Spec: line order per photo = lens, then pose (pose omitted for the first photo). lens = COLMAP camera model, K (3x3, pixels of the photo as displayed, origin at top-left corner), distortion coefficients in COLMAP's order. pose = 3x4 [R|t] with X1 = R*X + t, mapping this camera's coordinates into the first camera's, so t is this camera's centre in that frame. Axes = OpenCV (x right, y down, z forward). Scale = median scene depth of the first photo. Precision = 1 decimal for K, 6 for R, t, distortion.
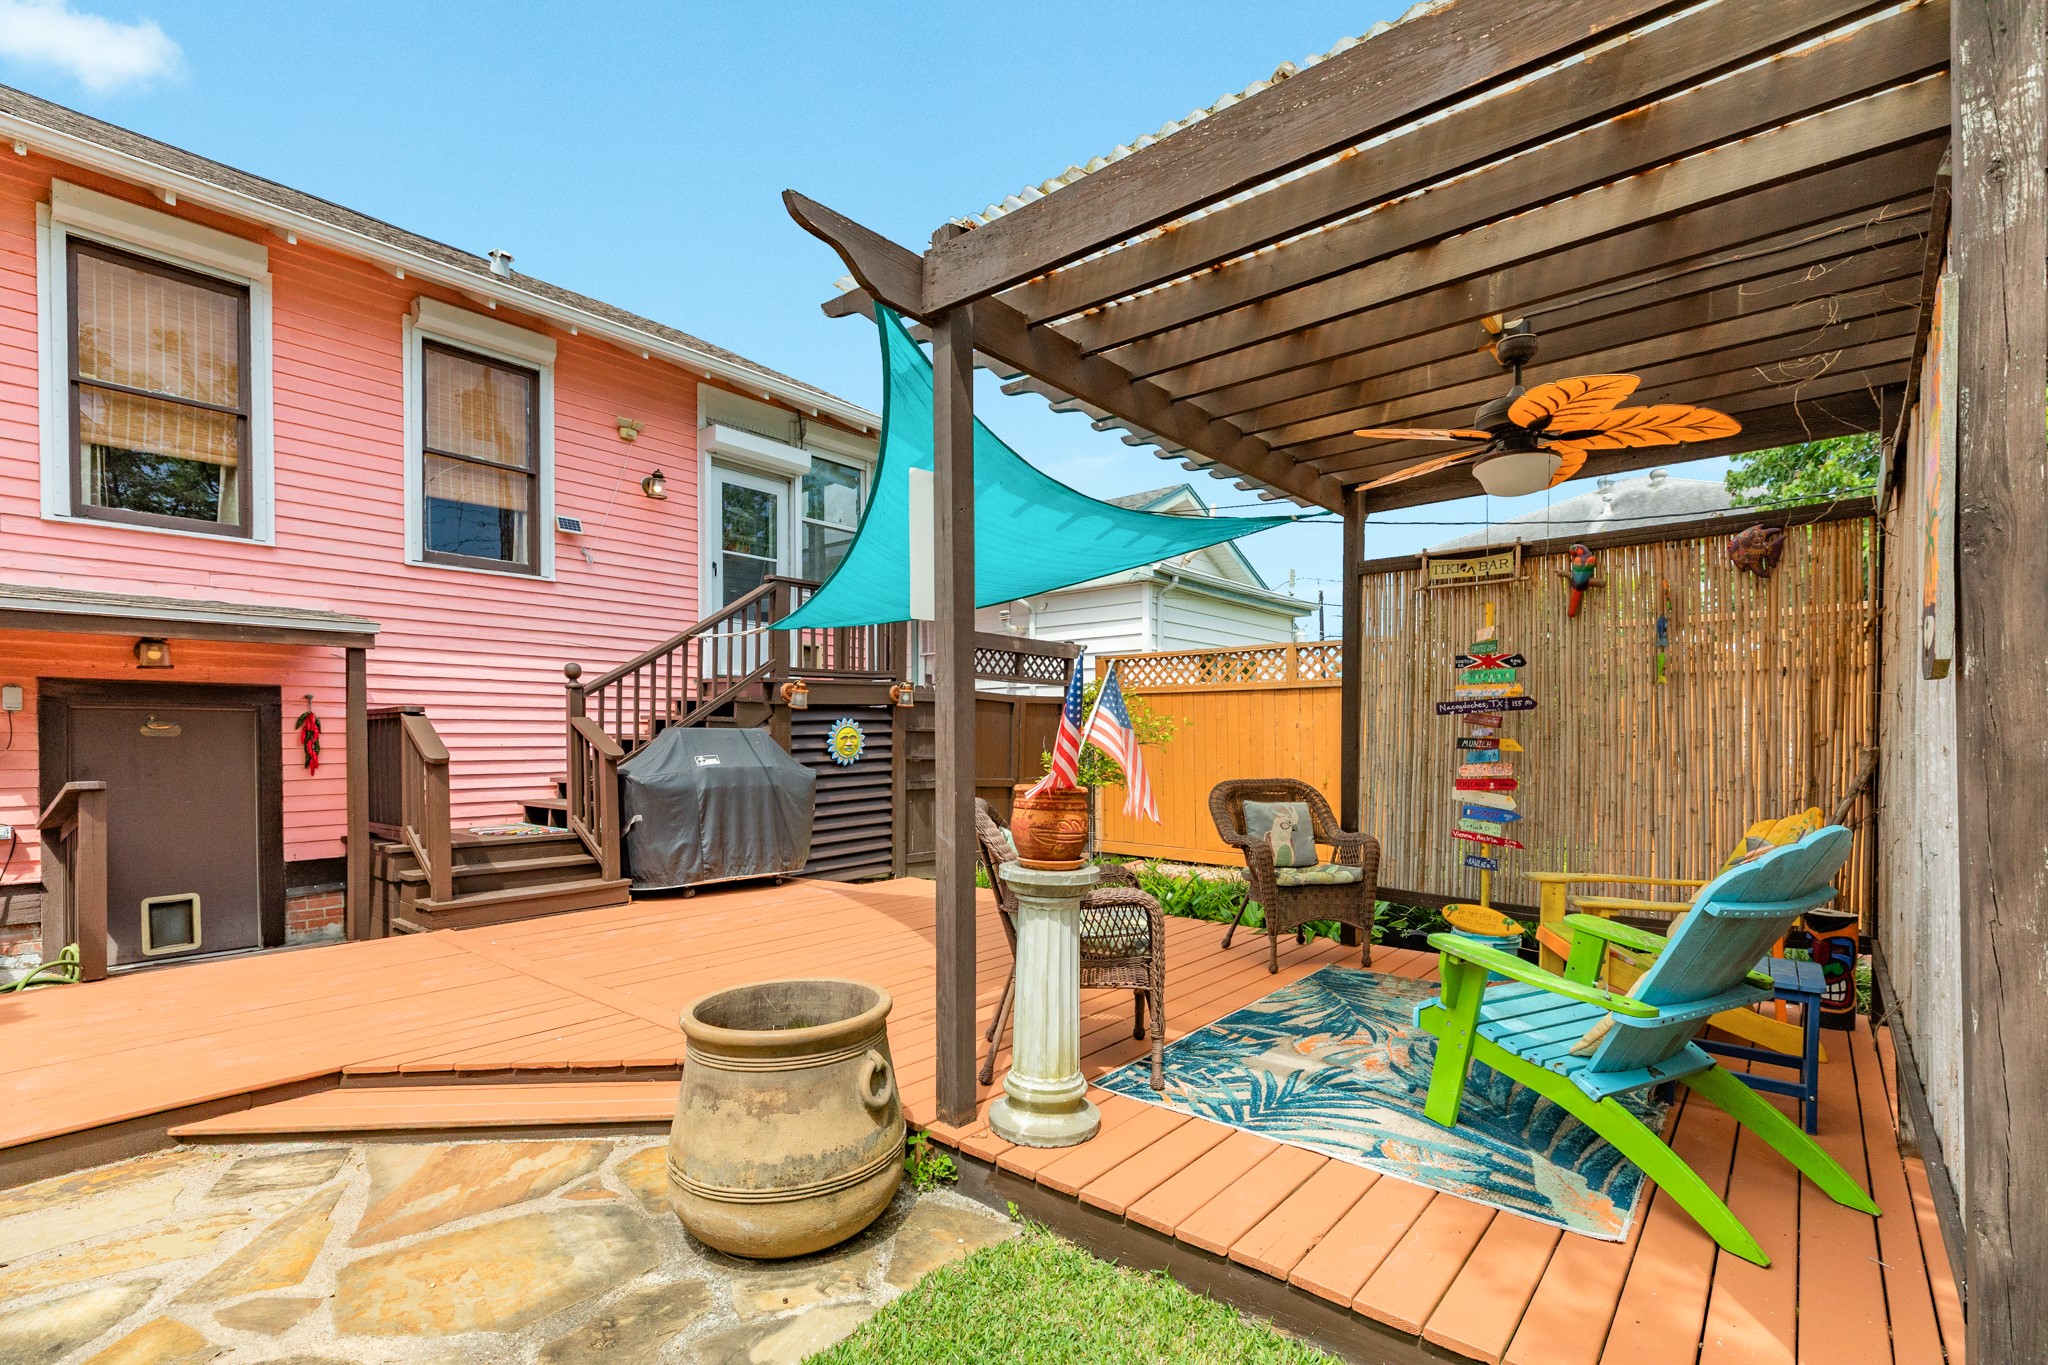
lens RADIAL K [[923.7, 0, 1009.5], [0, 923.7, 749.6], [0, 0, 1]] dist [0.001689, 0.000404]
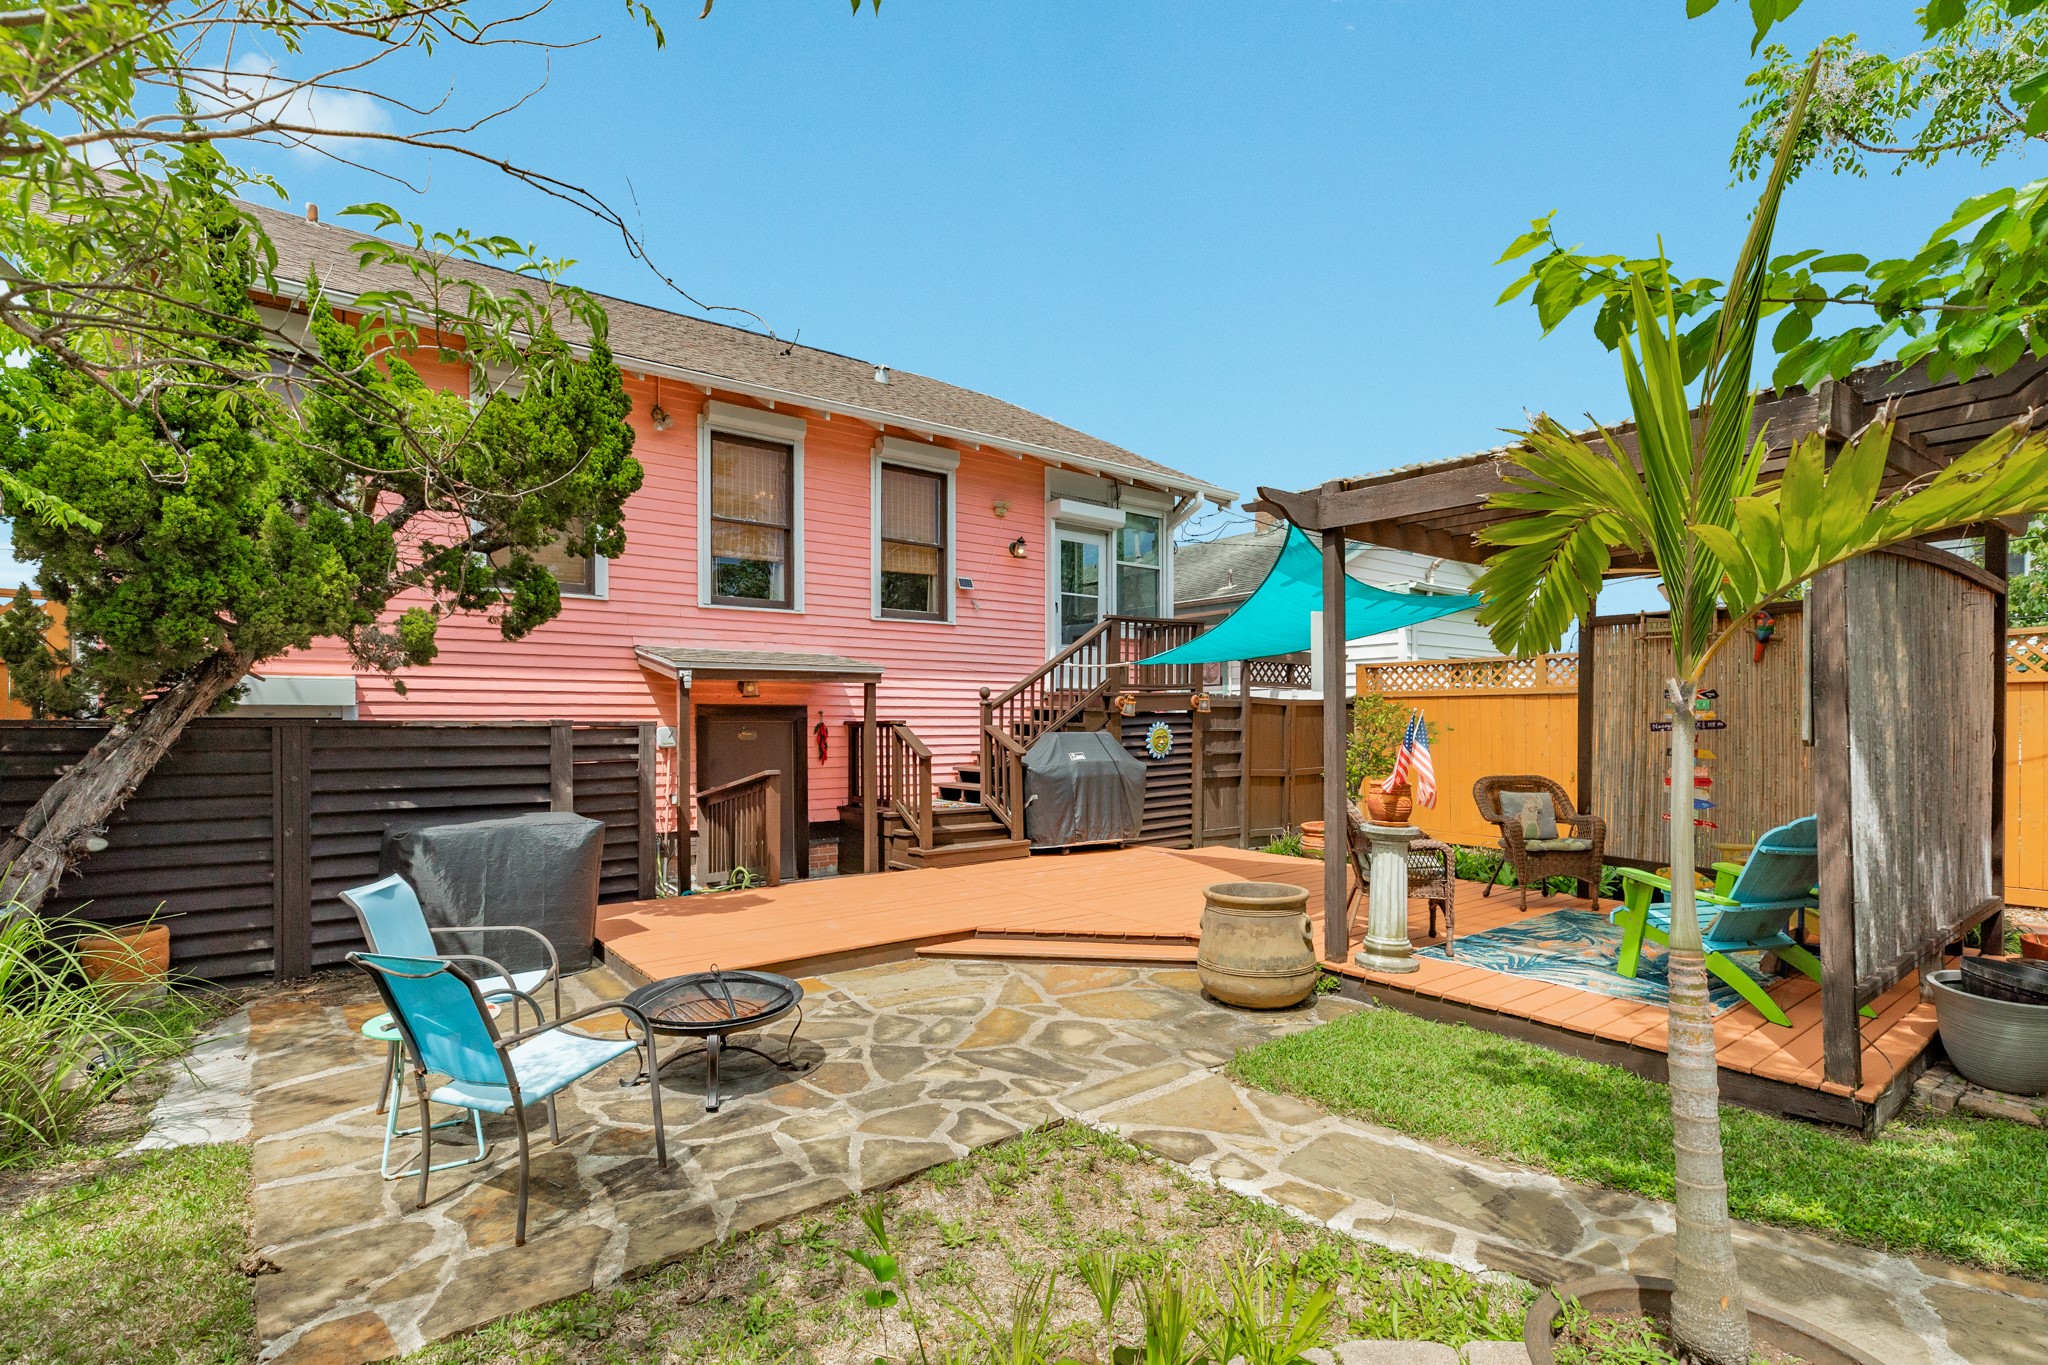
lens RADIAL K [[923.7, 0, 1032.0], [0, 923.7, 729.4], [0, 0, 1]] dist [0.001689, 0.000404]
pose [[0.977670, 0.000771, -0.210143, -0.120190], [-0.002044, 0.999981, -0.005840, -0.023604], [0.210134, 0.006139, 0.977653, -0.428516]]
